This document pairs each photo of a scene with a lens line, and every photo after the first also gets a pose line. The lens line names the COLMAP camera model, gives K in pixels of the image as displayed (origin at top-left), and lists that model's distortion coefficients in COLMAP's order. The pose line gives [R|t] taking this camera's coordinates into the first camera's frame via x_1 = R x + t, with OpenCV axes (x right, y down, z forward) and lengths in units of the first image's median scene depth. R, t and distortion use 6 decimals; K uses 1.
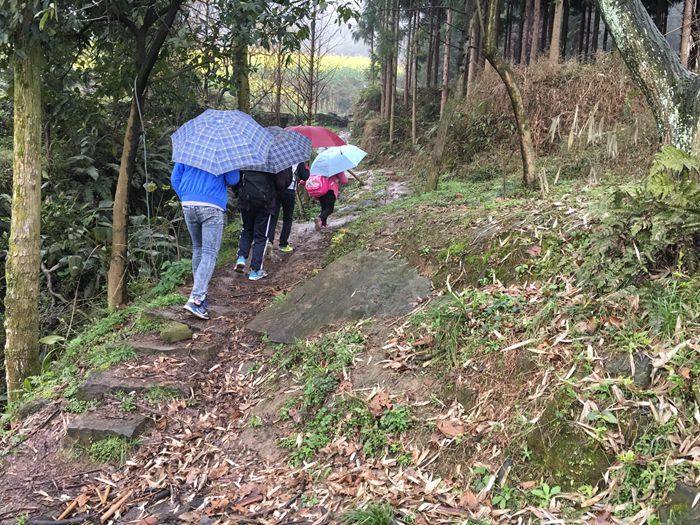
lens RADIAL K [[597.0, 0, 350.0], [0, 597.0, 262.5], [0, 0, 1]] dist [0.080186, -0.078781]
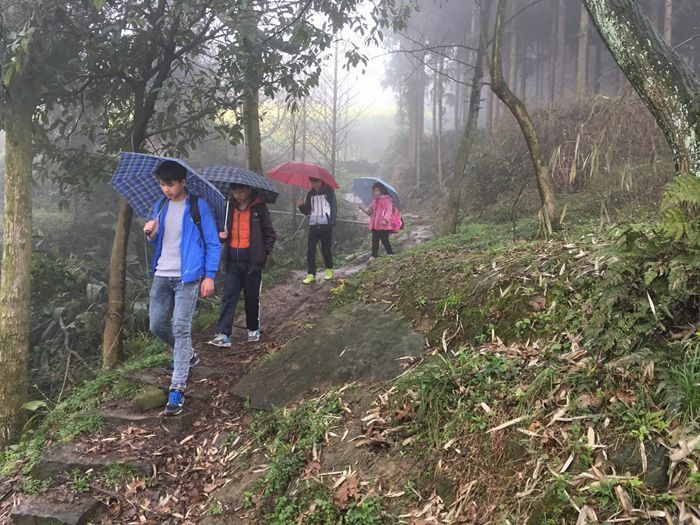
lens RADIAL K [[584.7, 0, 350.0], [0, 584.7, 262.5], [0, 0, 1]] dist [0.076591, -0.100875]
pose [[0.995521, -0.029553, -0.089800, 0.117062], [0.022818, 0.996913, -0.075129, -0.018874], [0.091743, 0.072744, 0.993122, 0.140330]]
